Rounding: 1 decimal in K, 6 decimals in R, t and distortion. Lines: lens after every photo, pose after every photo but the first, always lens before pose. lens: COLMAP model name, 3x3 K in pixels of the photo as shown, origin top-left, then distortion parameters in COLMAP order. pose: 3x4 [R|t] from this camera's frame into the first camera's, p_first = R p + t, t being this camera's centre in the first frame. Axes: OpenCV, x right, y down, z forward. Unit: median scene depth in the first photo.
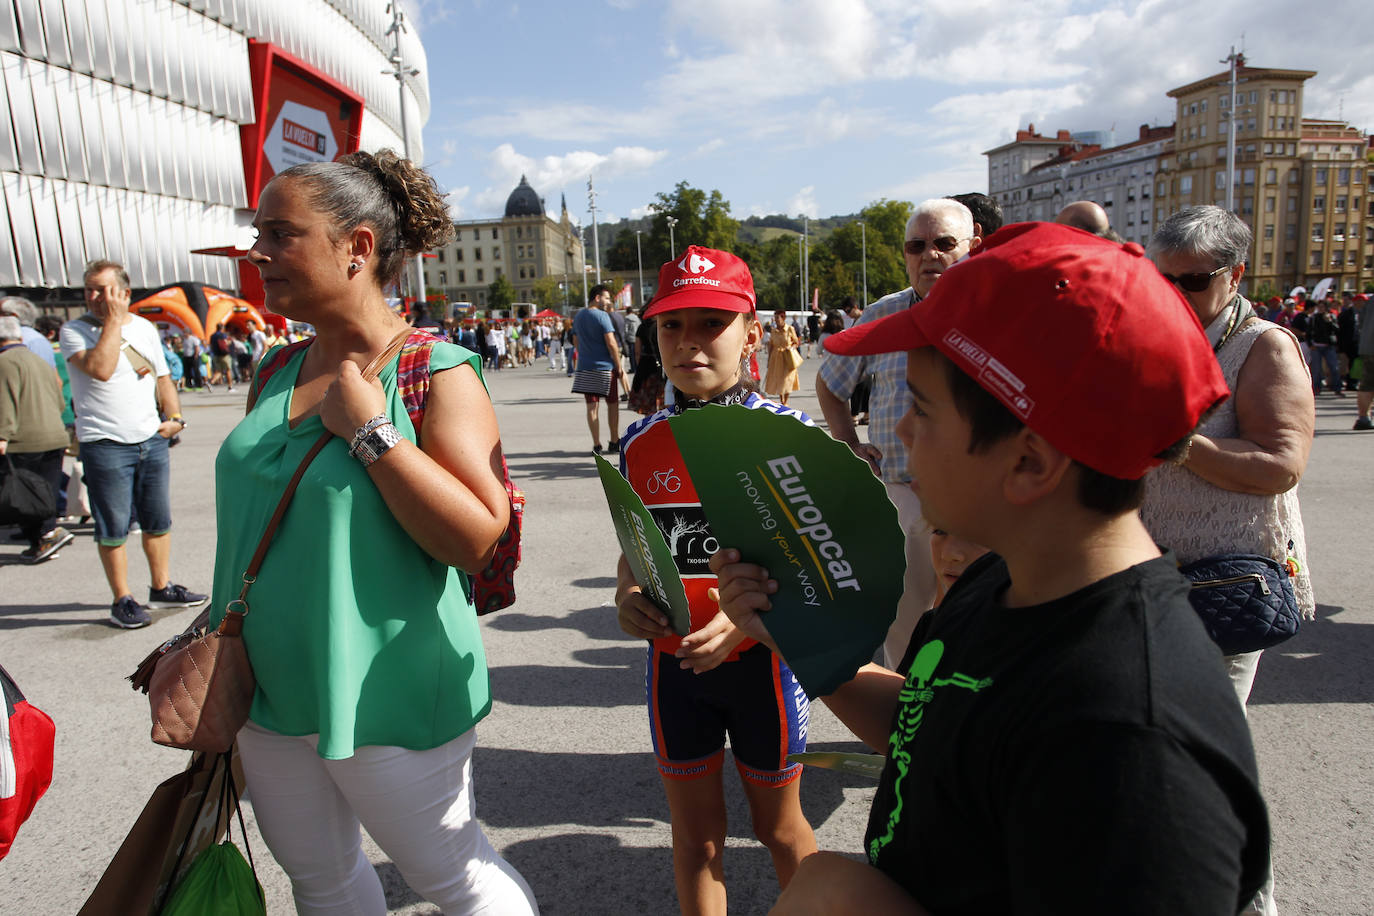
lens RADIAL K [[871.6, 0, 684.6], [0, 871.6, 446.7], [0, 0, 1]] dist [-0.064746, 0.032661]
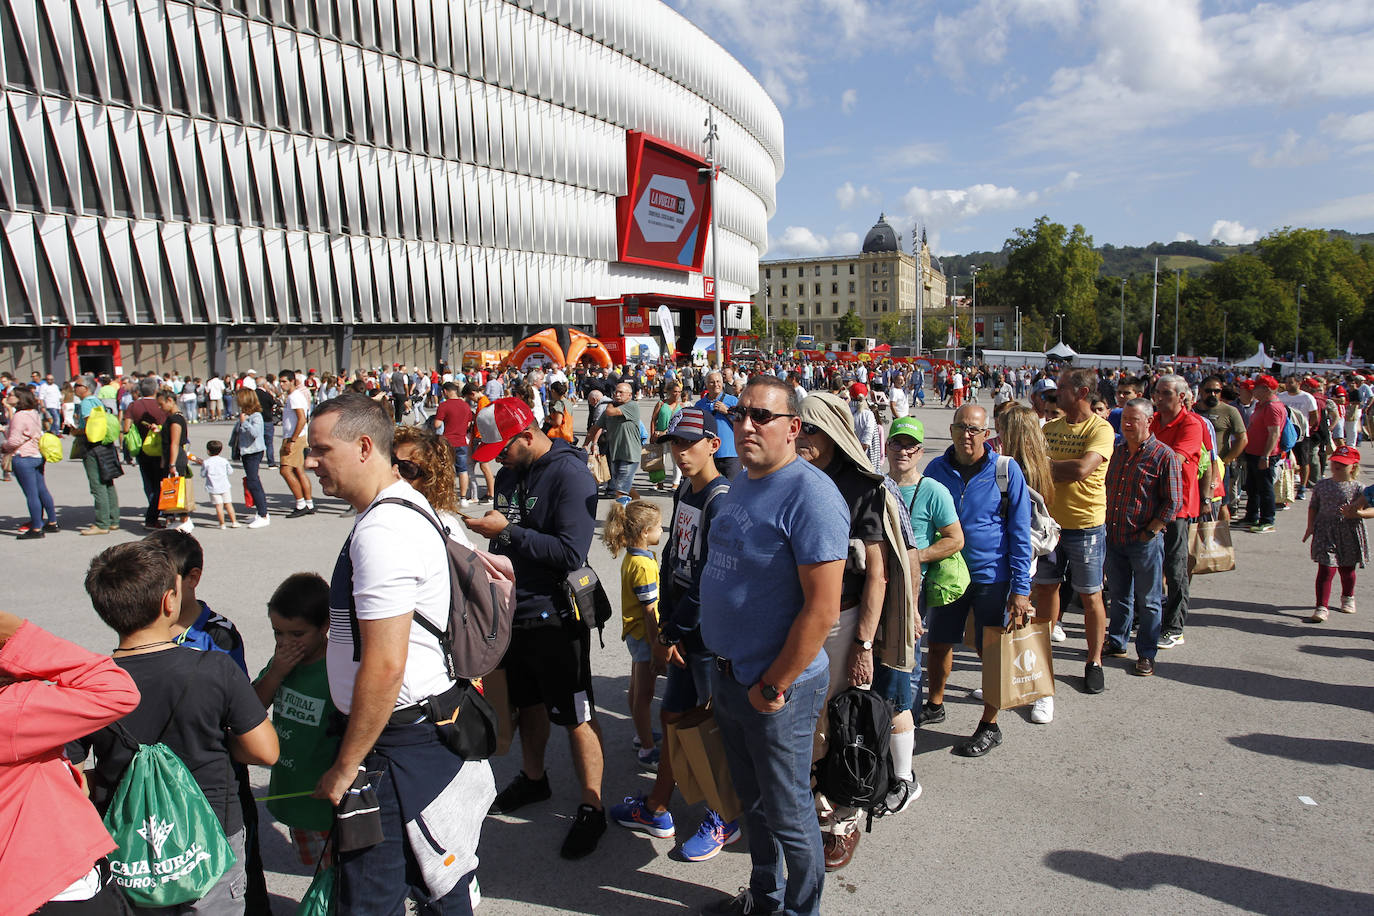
lens RADIAL K [[871.6, 0, 689.3], [0, 871.6, 438.2], [0, 0, 1]] dist [-0.064746, 0.032661]
pose [[0.914984, 0.067085, -0.397874, 0.042492], [-0.083447, 0.996225, -0.023930, 0.001227], [0.394767, 0.055097, 0.917128, -0.045195]]
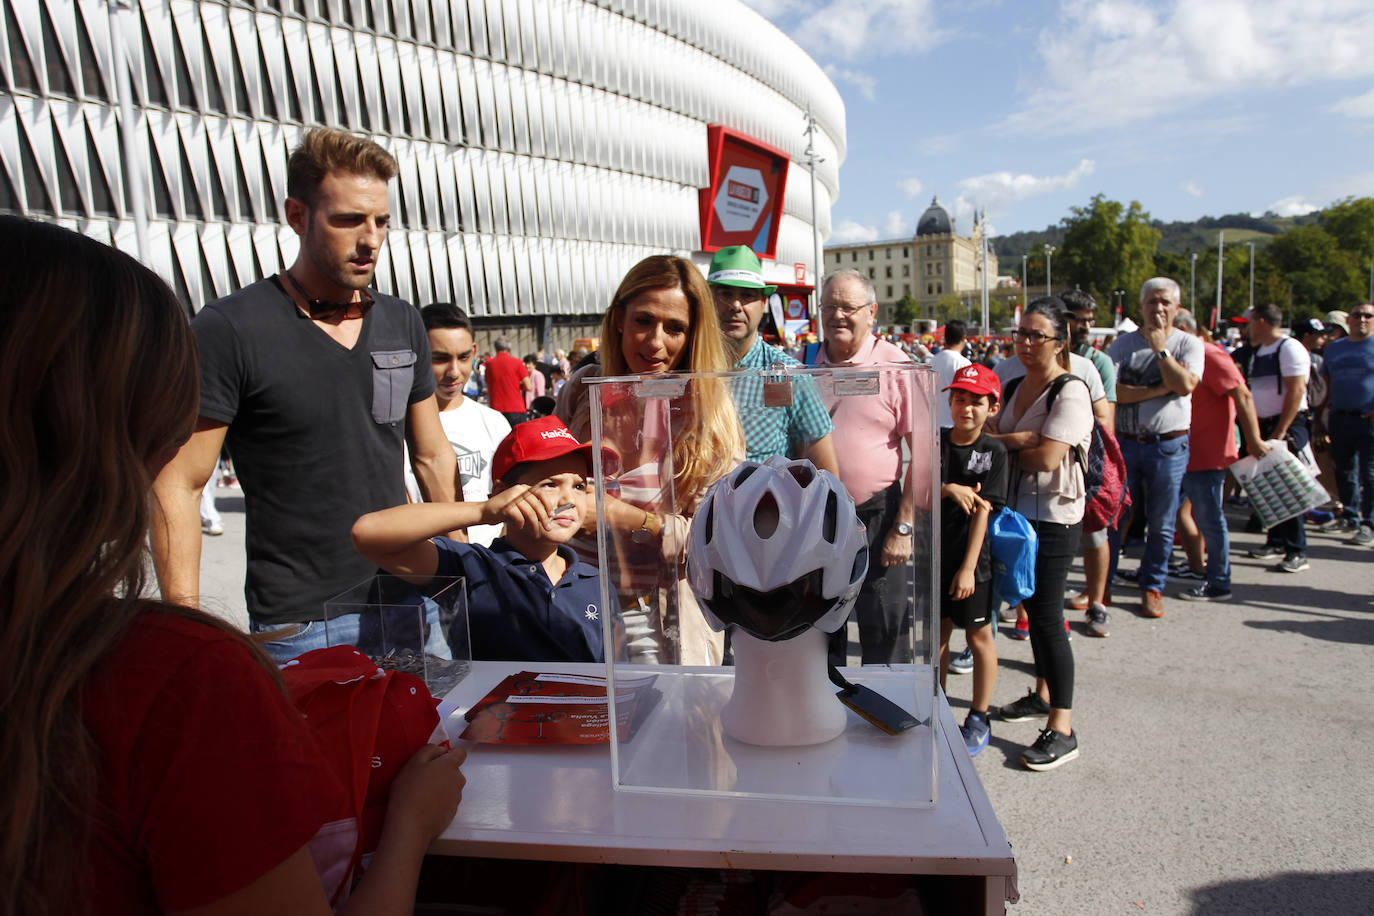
lens RADIAL K [[871.6, 0, 696.0], [0, 871.6, 441.9], [0, 0, 1]] dist [-0.064746, 0.032661]
pose [[0.898790, 0.053870, -0.435056, 0.029994], [-0.061982, 0.998067, -0.004464, 0.007783], [0.433975, 0.030978, 0.900392, -0.073794]]
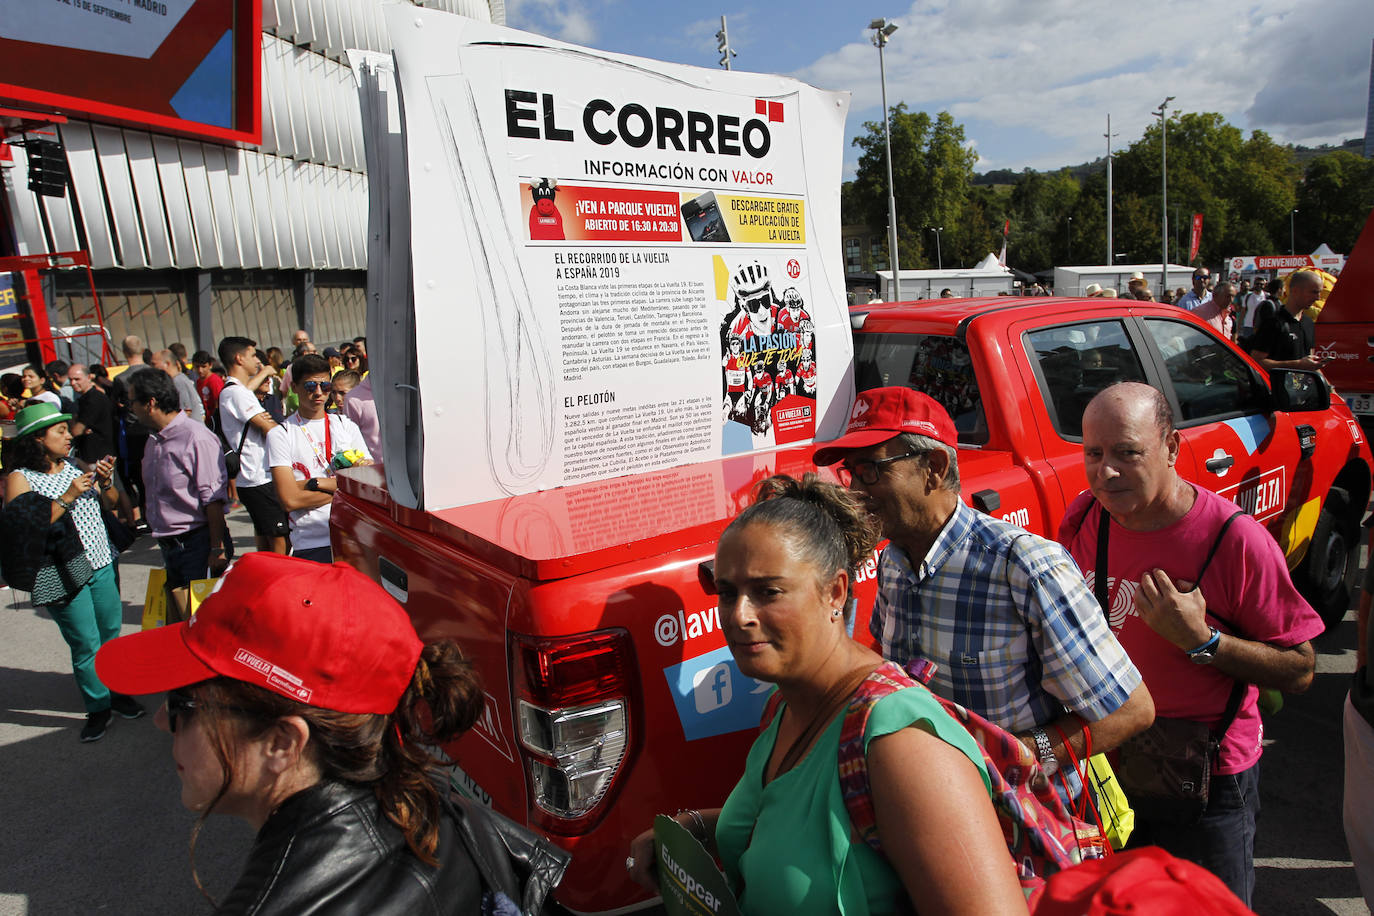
lens RADIAL K [[871.6, 0, 687.7], [0, 871.6, 456.3], [0, 0, 1]] dist [-0.064746, 0.032661]
pose [[0.971353, -0.000346, -0.237641, -0.003220], [0.010364, 0.999109, 0.040906, -0.038634], [0.237416, -0.042197, 0.970491, 0.257837]]
